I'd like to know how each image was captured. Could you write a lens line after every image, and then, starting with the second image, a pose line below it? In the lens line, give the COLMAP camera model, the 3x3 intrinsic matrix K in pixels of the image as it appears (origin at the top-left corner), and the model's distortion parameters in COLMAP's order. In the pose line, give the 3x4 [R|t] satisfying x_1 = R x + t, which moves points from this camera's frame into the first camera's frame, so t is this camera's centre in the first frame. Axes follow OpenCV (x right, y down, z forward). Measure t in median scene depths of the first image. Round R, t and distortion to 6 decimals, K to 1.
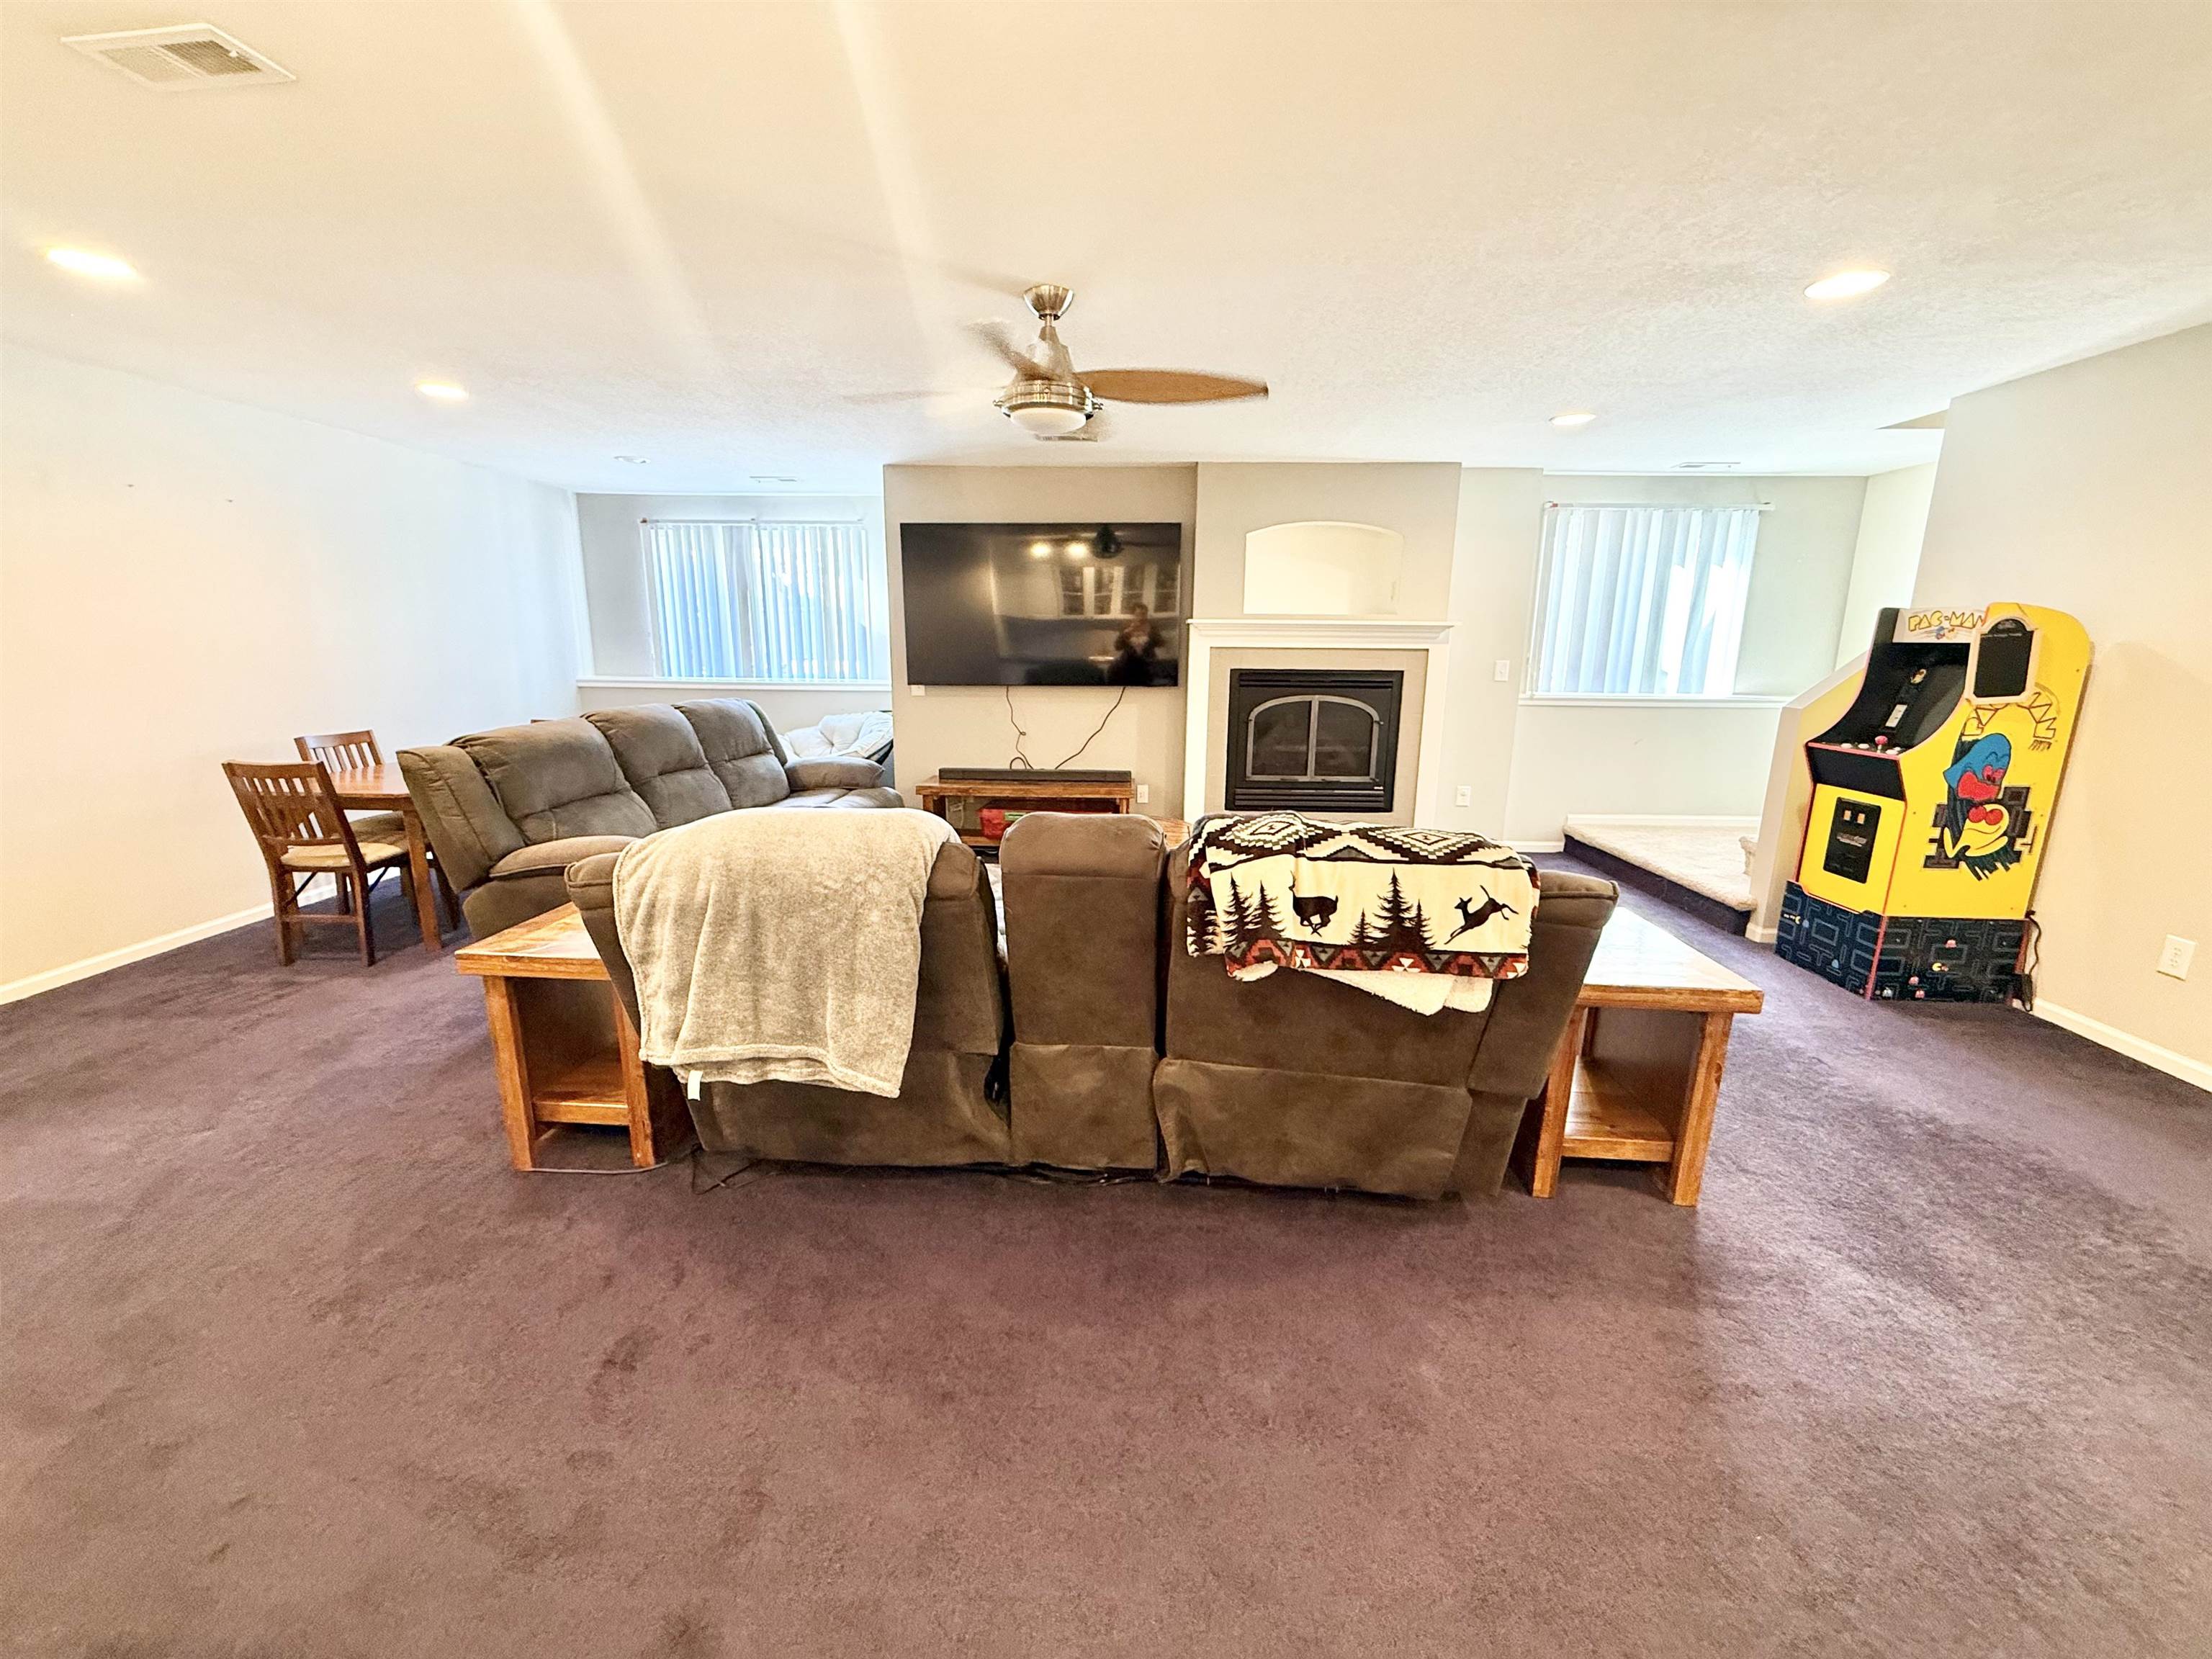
lens RADIAL K [[880.2, 0, 1098.5], [0, 880.2, 832.3], [0, 0, 1]] dist [-0.001599, 0.000367]
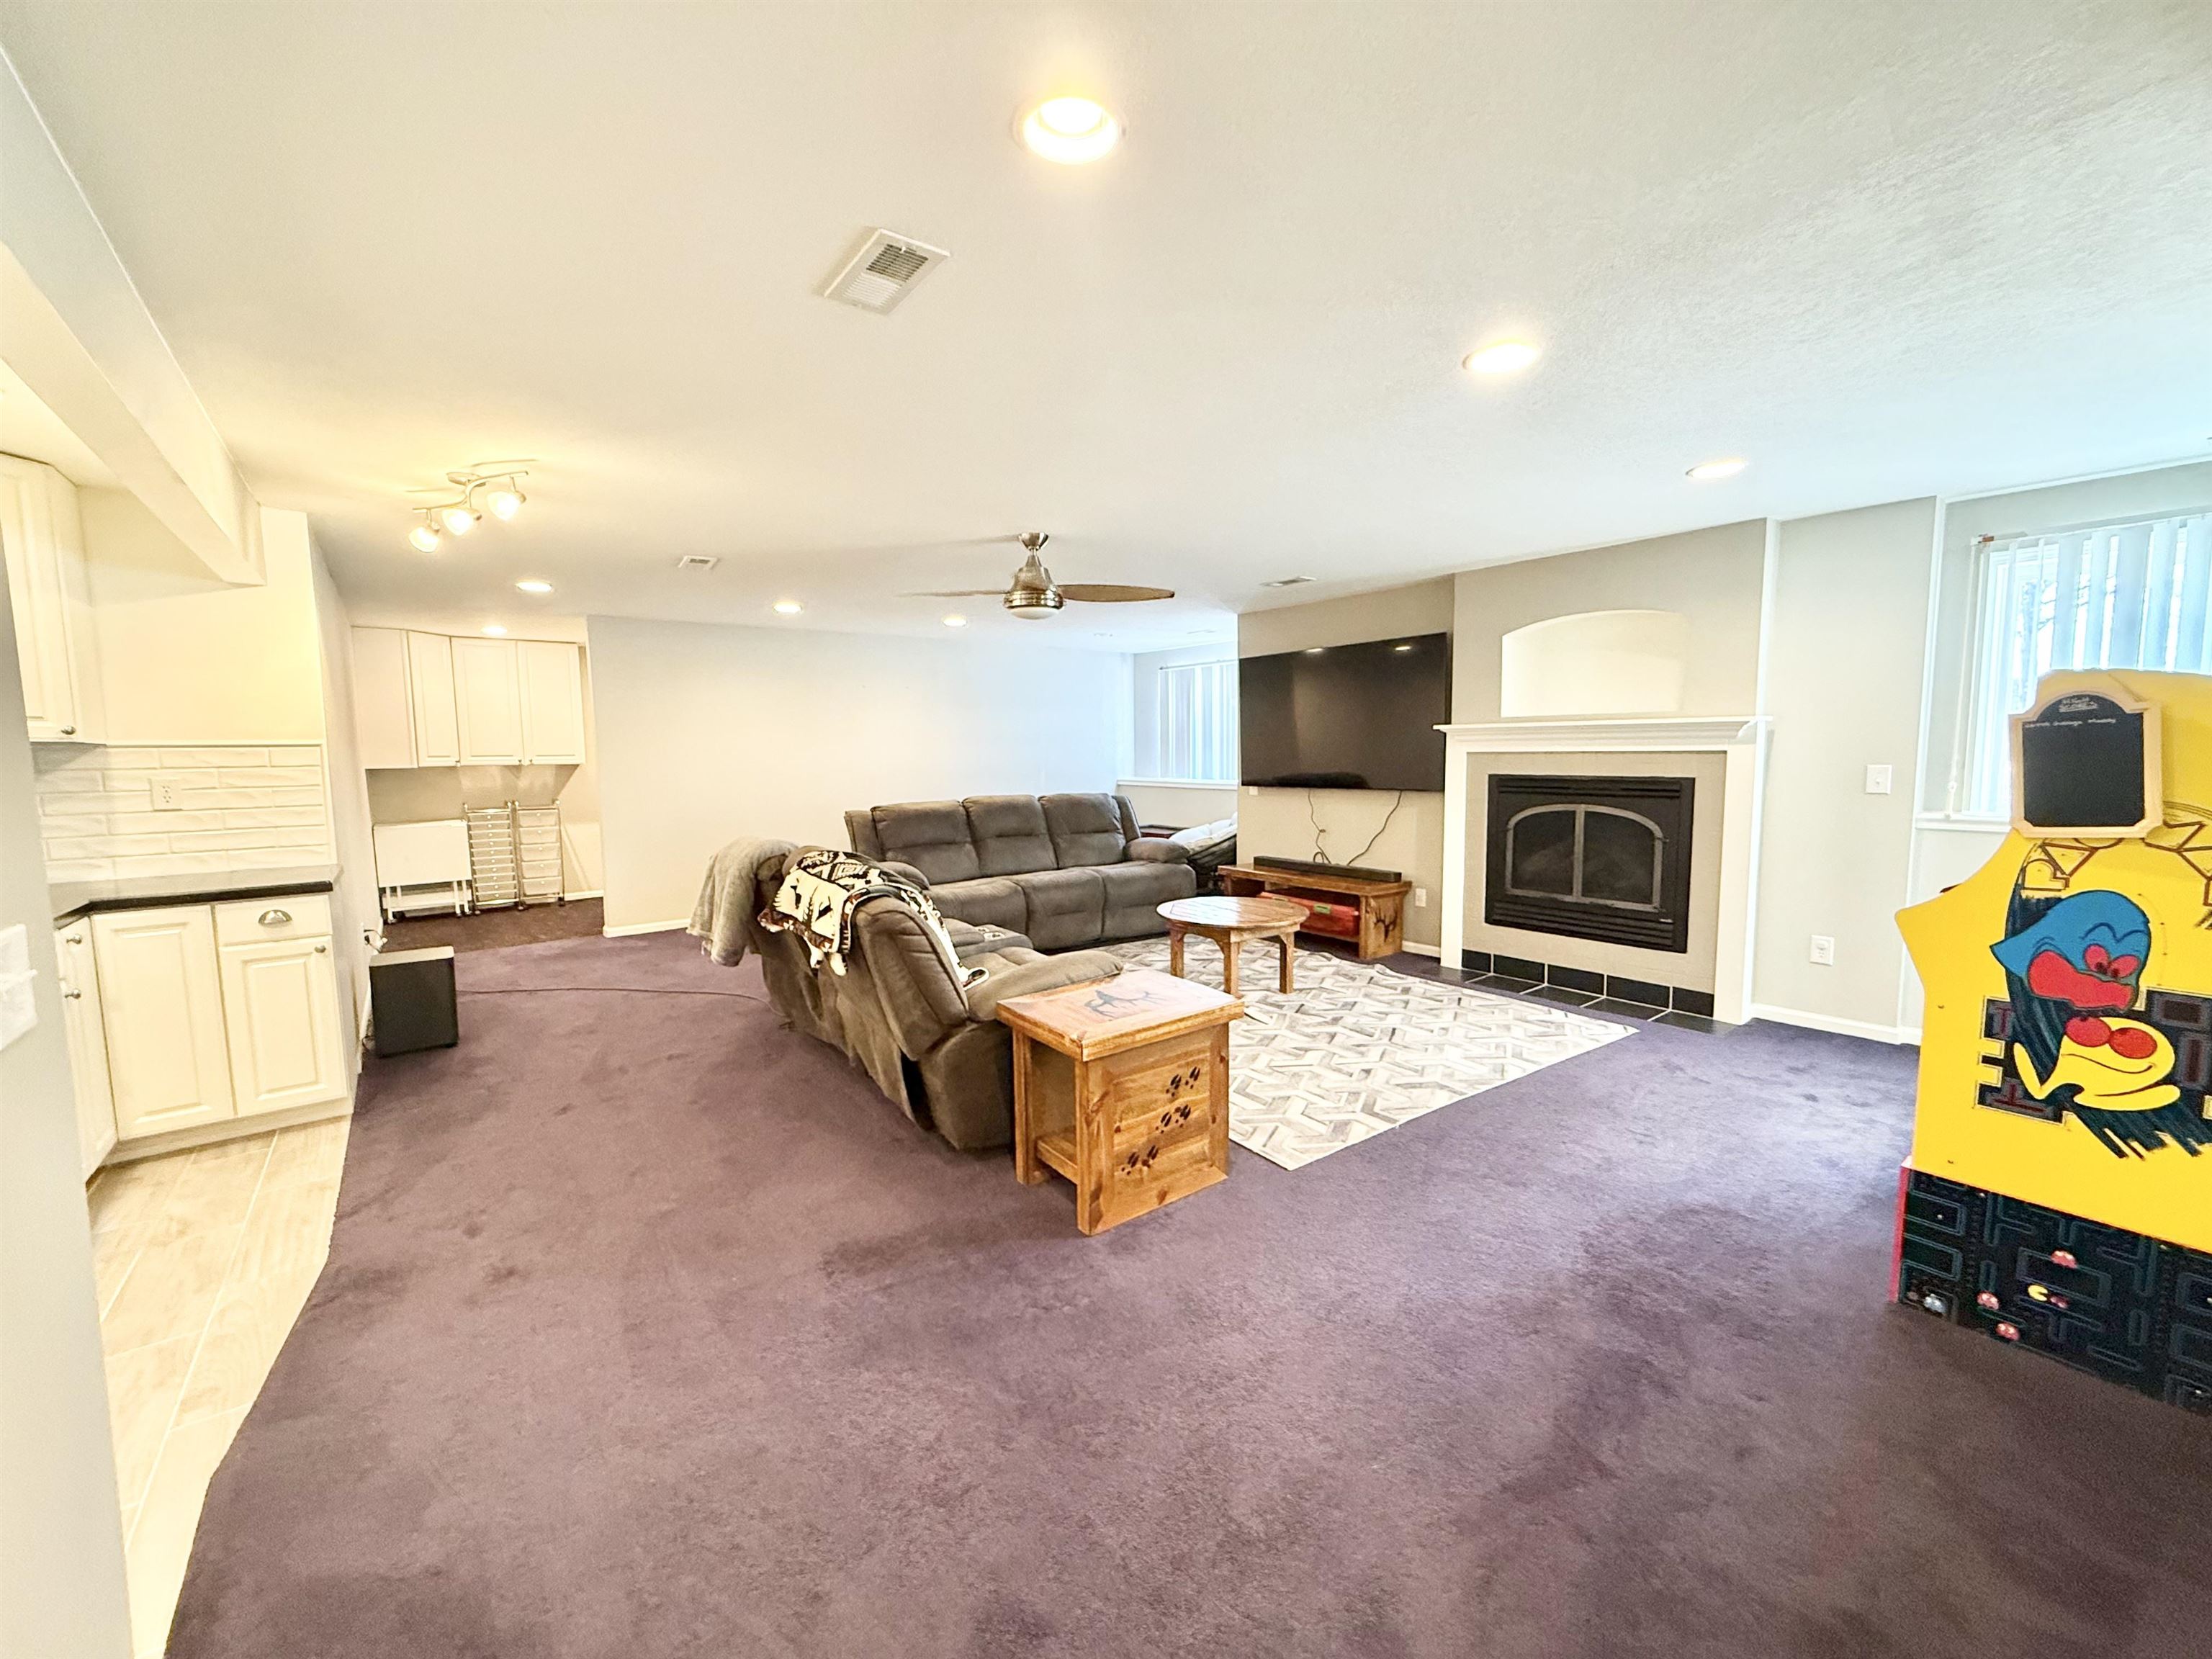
lens RADIAL K [[880.2, 0, 1098.5], [0, 880.2, 832.3], [0, 0, 1]] dist [-0.001599, 0.000367]
pose [[0.636481, 0.055765, -0.769274, 0.832787], [-0.145120, 0.988228, -0.048431, -0.022192], [0.757517, 0.142462, 0.637081, 0.109969]]
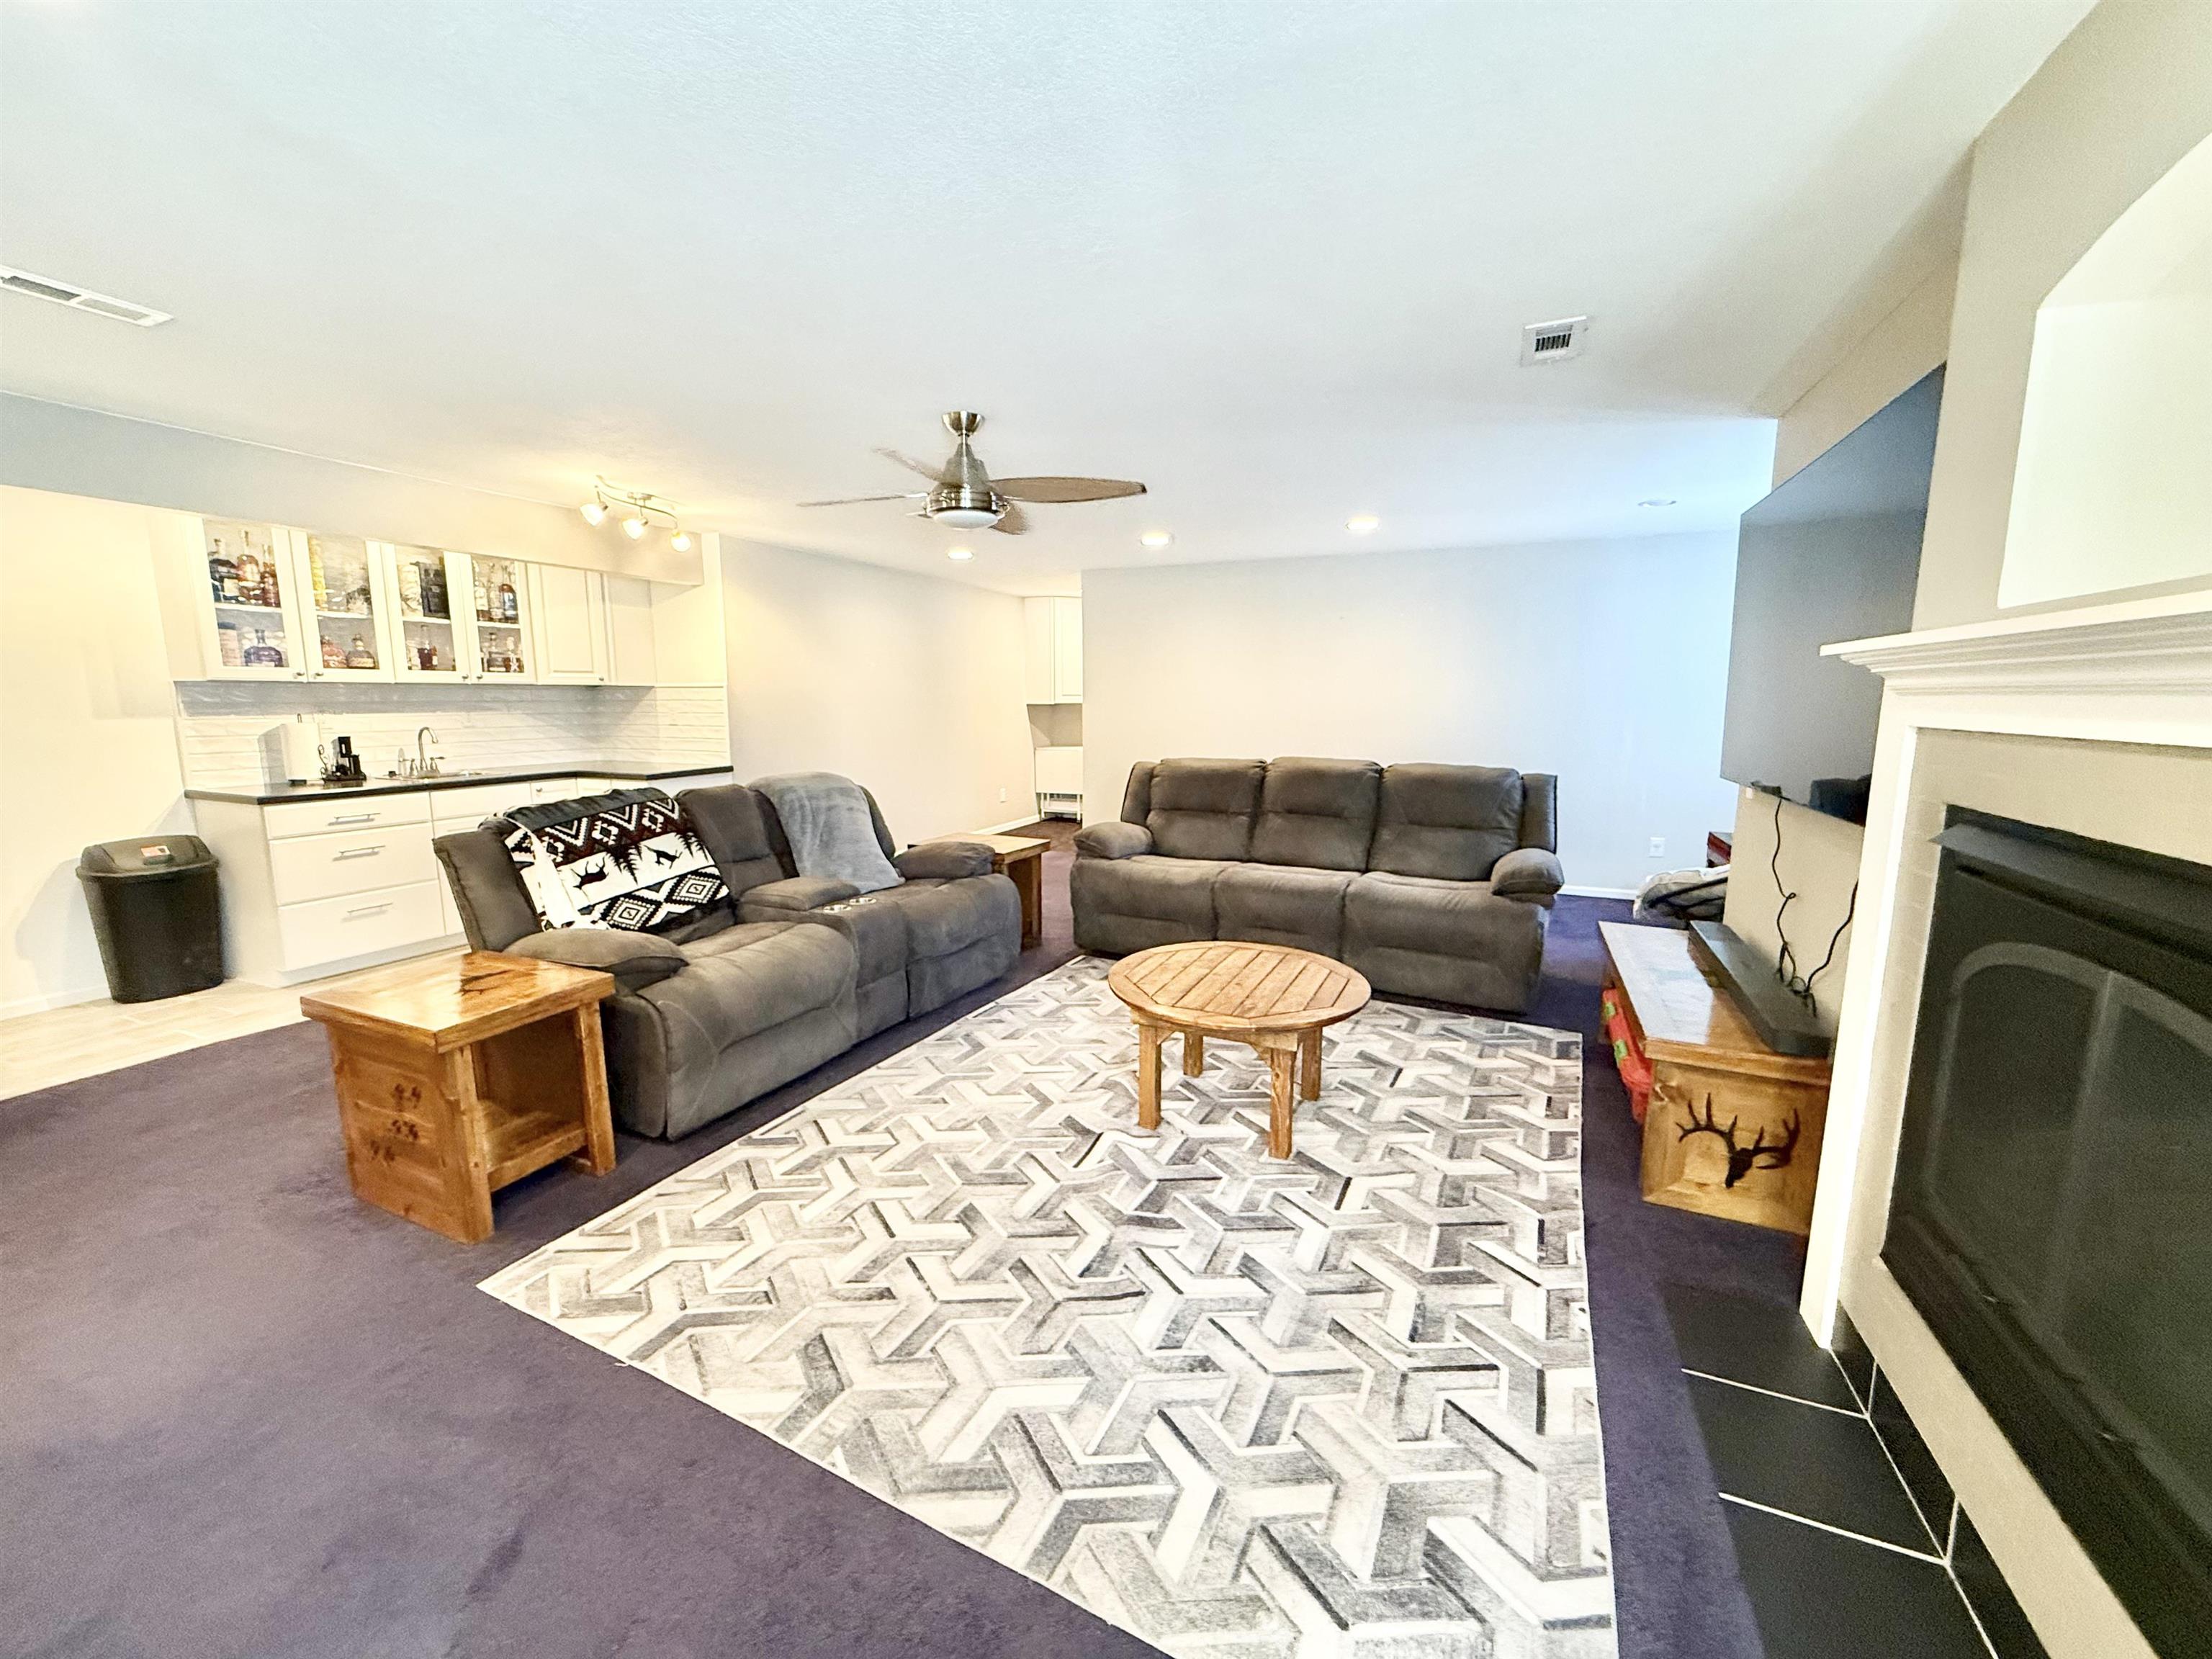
lens RADIAL K [[883.5, 0, 1098.5], [0, 883.5, 833.0], [0, 0, 1]] dist [-0.001549, 0.000136]
pose [[-0.376086, 0.133592, -0.916904, 0.703327], [-0.200630, 0.954336, 0.221338, -0.248585], [0.904603, 0.267201, -0.332109, 1.139329]]
